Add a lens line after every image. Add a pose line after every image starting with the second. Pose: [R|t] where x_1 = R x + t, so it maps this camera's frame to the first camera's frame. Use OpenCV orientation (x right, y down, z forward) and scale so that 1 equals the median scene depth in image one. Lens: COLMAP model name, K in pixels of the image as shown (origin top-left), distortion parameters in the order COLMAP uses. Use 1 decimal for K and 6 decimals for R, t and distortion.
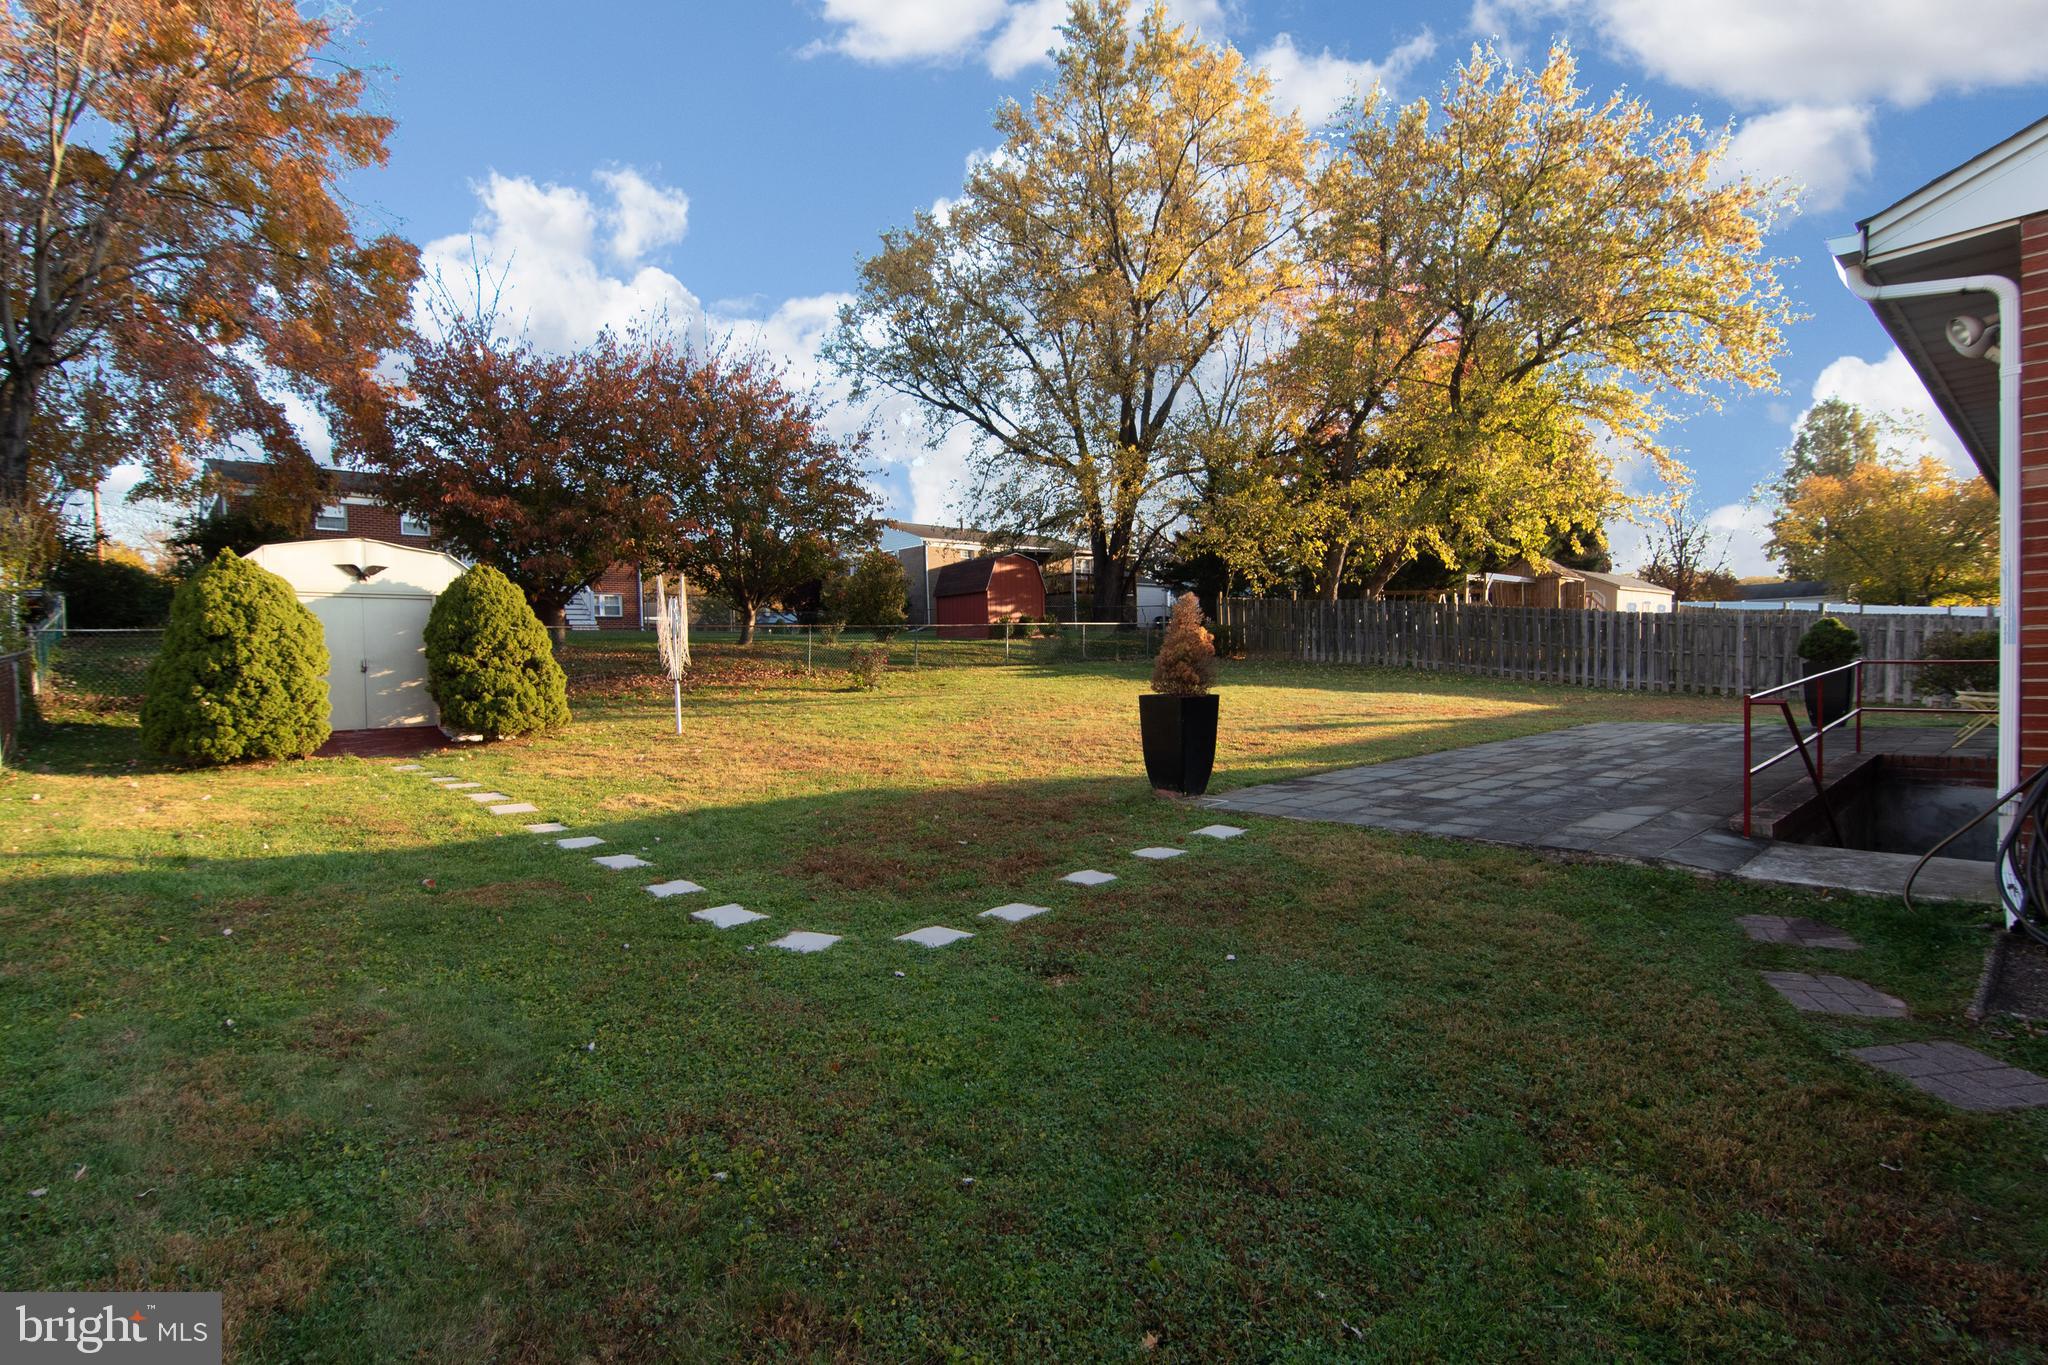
lens RADIAL K [[983.0, 0, 989.4], [0, 983.0, 687.7], [0, 0, 1]] dist [0.001315, 0.000806]
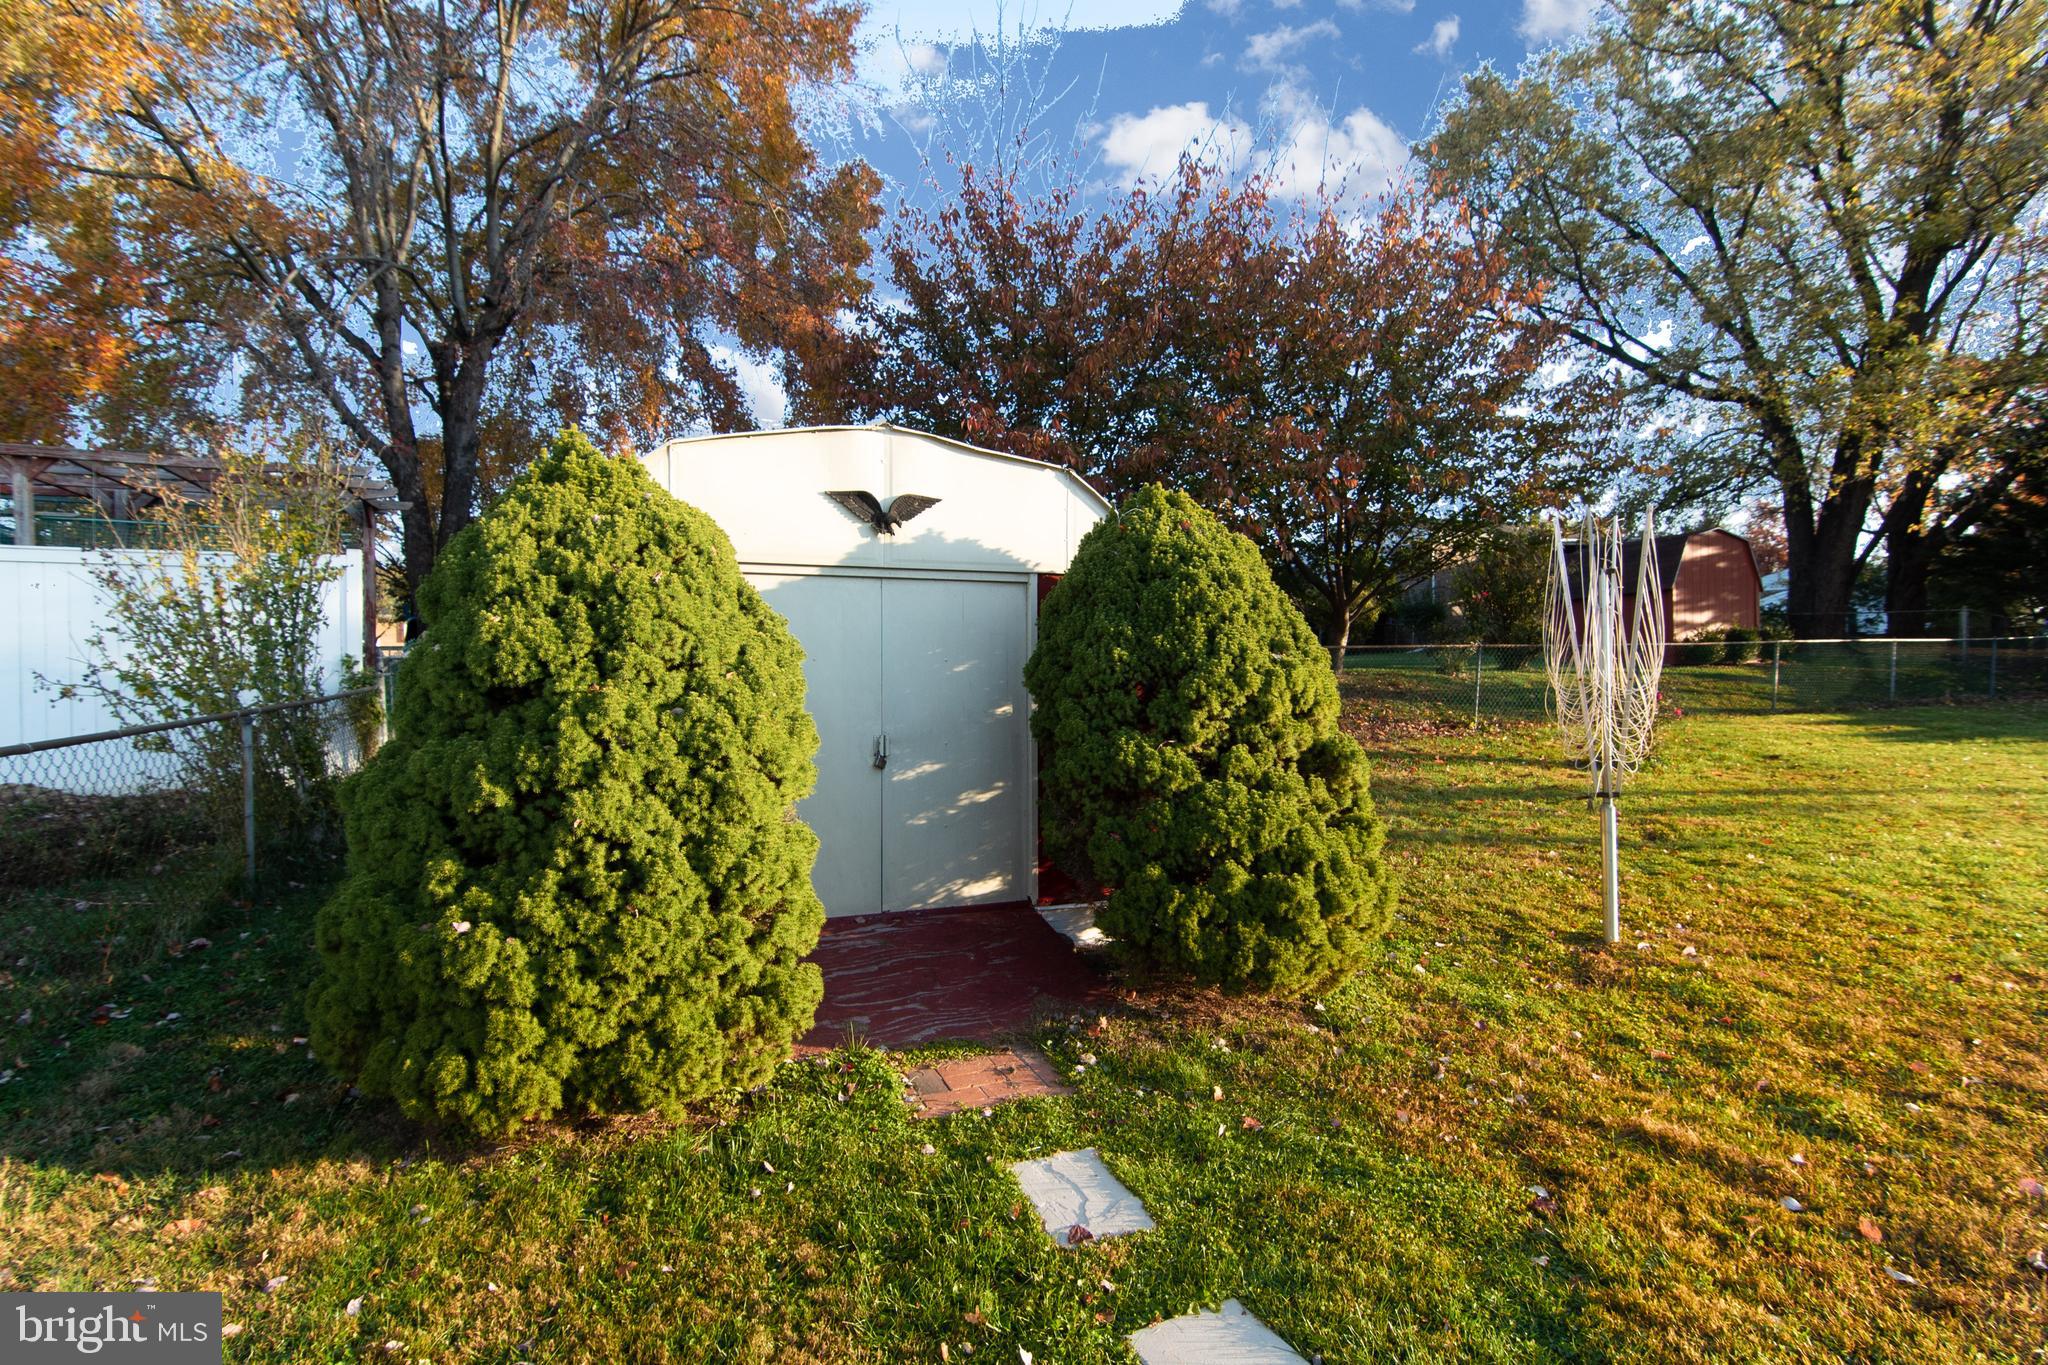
lens RADIAL K [[983.0, 0, 989.4], [0, 983.0, 687.7], [0, 0, 1]] dist [0.001315, 0.000806]
pose [[0.932537, 0.012302, -0.360864, -0.469903], [-0.019512, 0.999676, -0.016343, -0.043960], [0.360546, 0.022282, 0.932475, 0.672146]]
